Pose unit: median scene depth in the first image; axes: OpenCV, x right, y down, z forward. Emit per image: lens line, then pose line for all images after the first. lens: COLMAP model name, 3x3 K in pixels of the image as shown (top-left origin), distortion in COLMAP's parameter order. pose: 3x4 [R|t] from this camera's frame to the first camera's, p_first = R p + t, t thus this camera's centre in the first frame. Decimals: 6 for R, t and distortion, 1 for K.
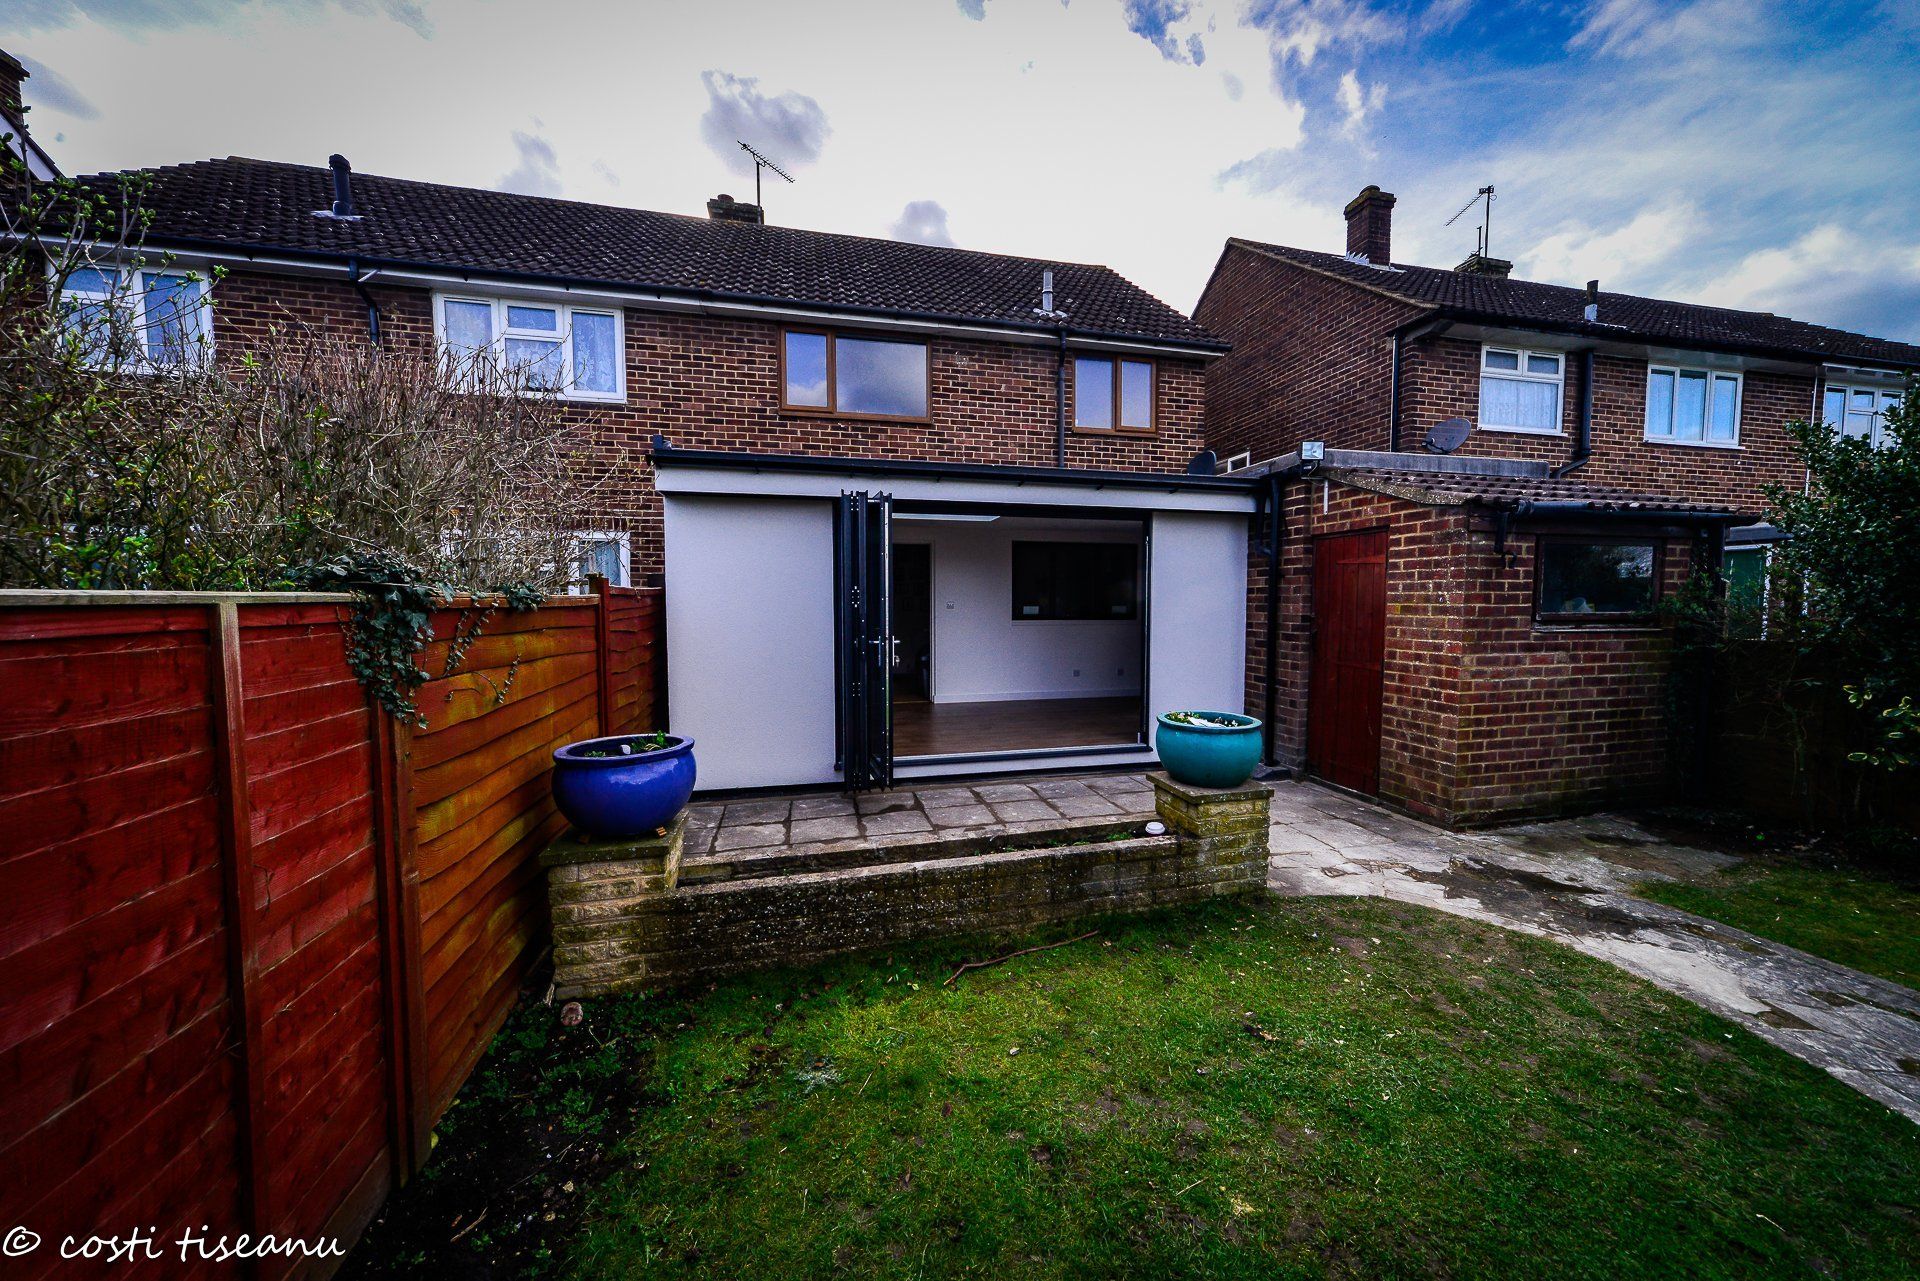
lens RADIAL K [[676.8, 0, 969.9], [0, 676.8, 647.6], [0, 0, 1]] dist [-0.020776, 0.001834]
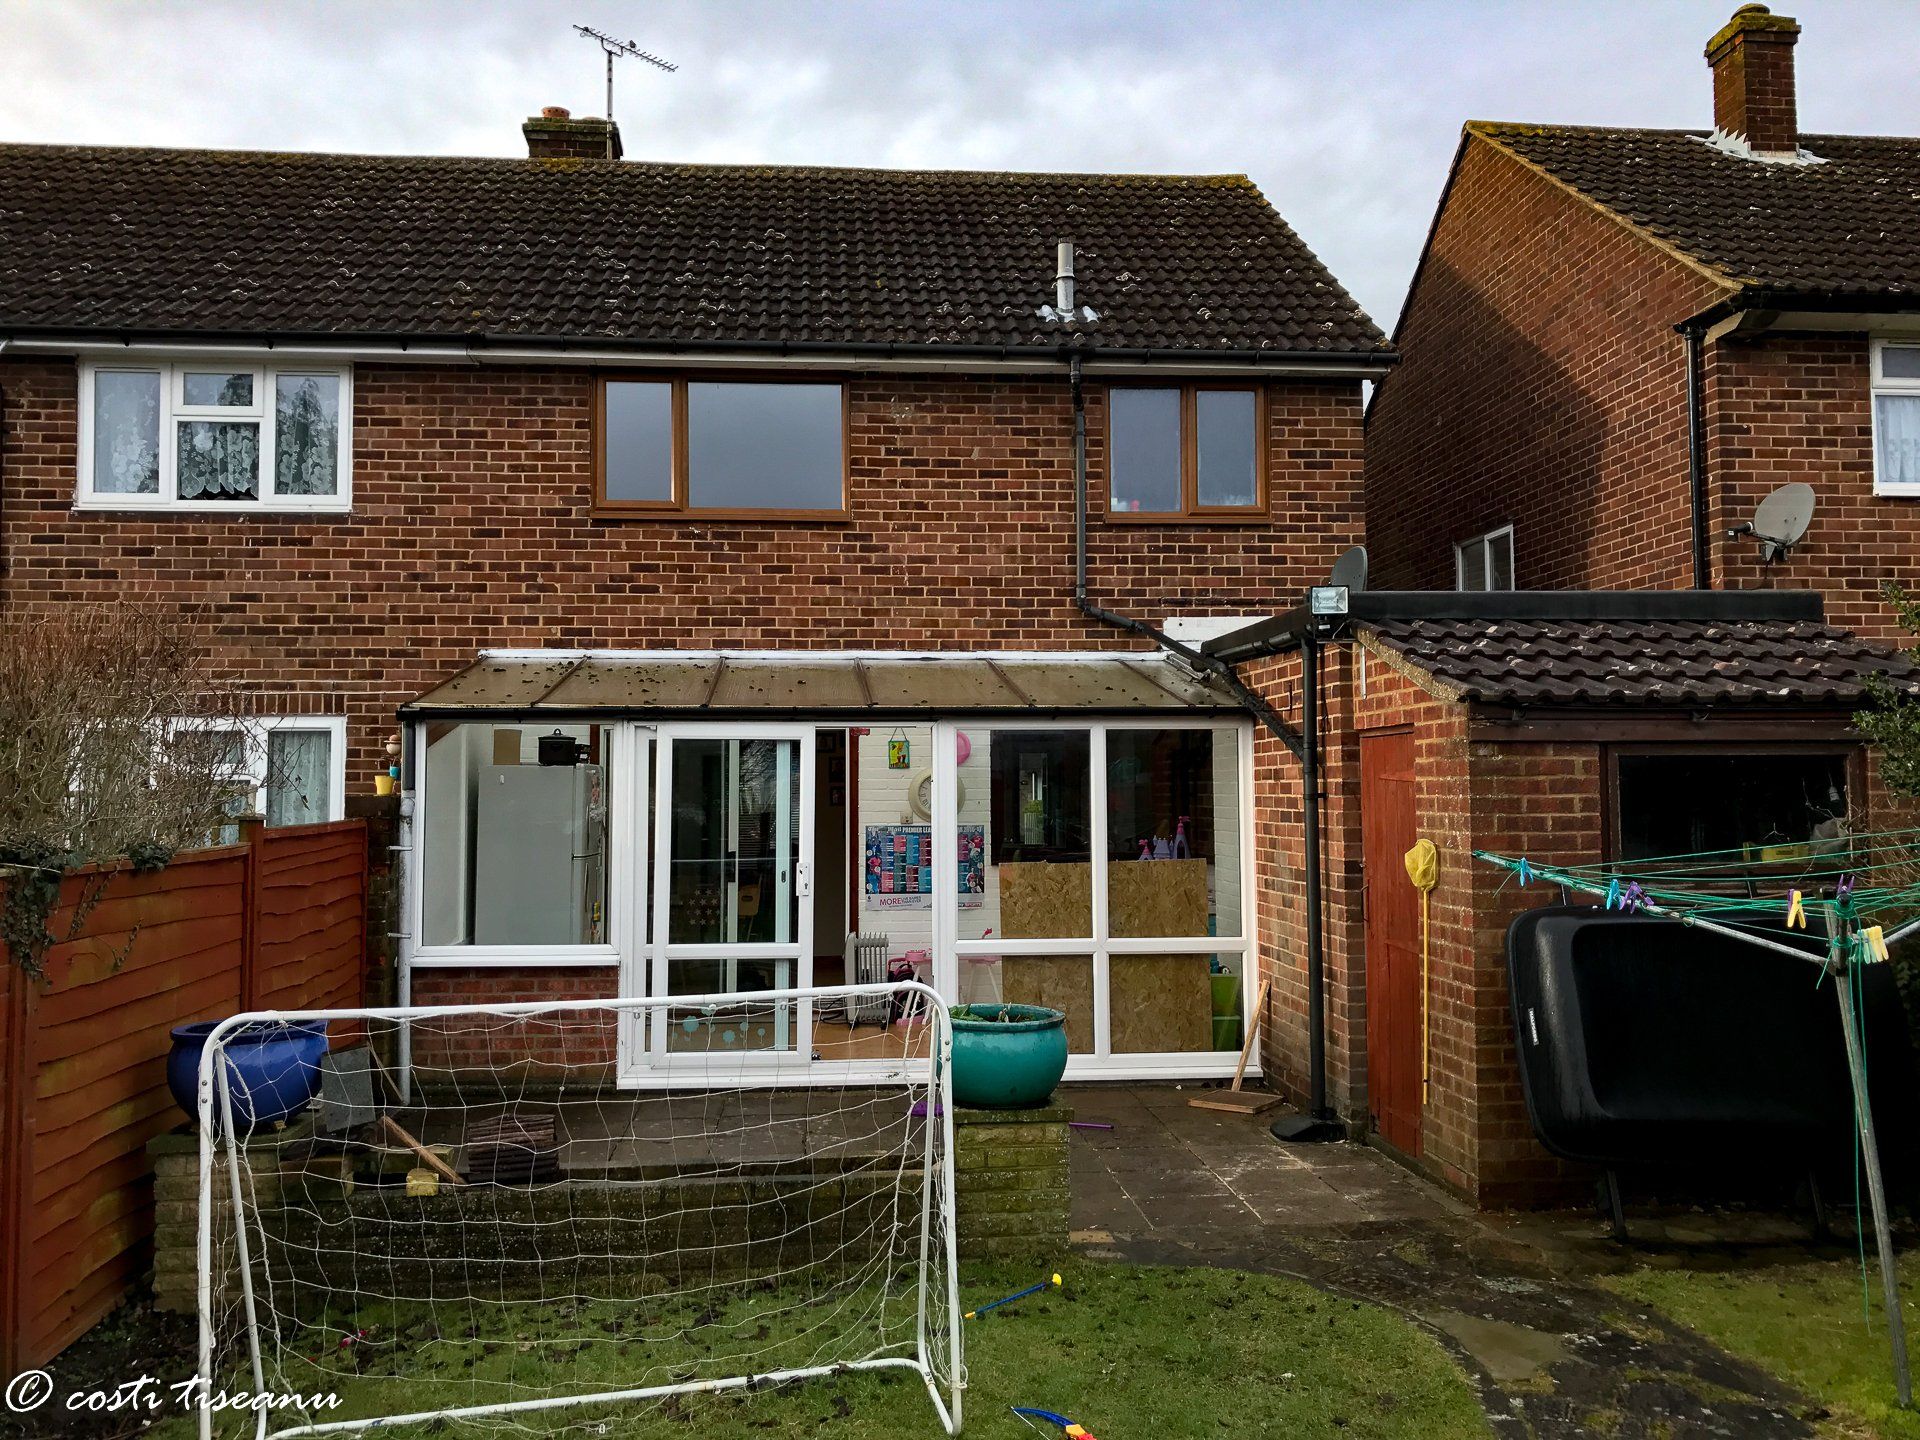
lens RADIAL K [[1603.9, 0, 946.9], [0, 1603.9, 707.0], [0, 0, 1]] dist [-0.001800, -0.040323]
pose [[0.987676, -0.012712, -0.155997, 0.283137], [-0.006379, 0.992599, -0.121268, -0.007443], [0.156384, 0.120769, 0.980285, -0.374185]]
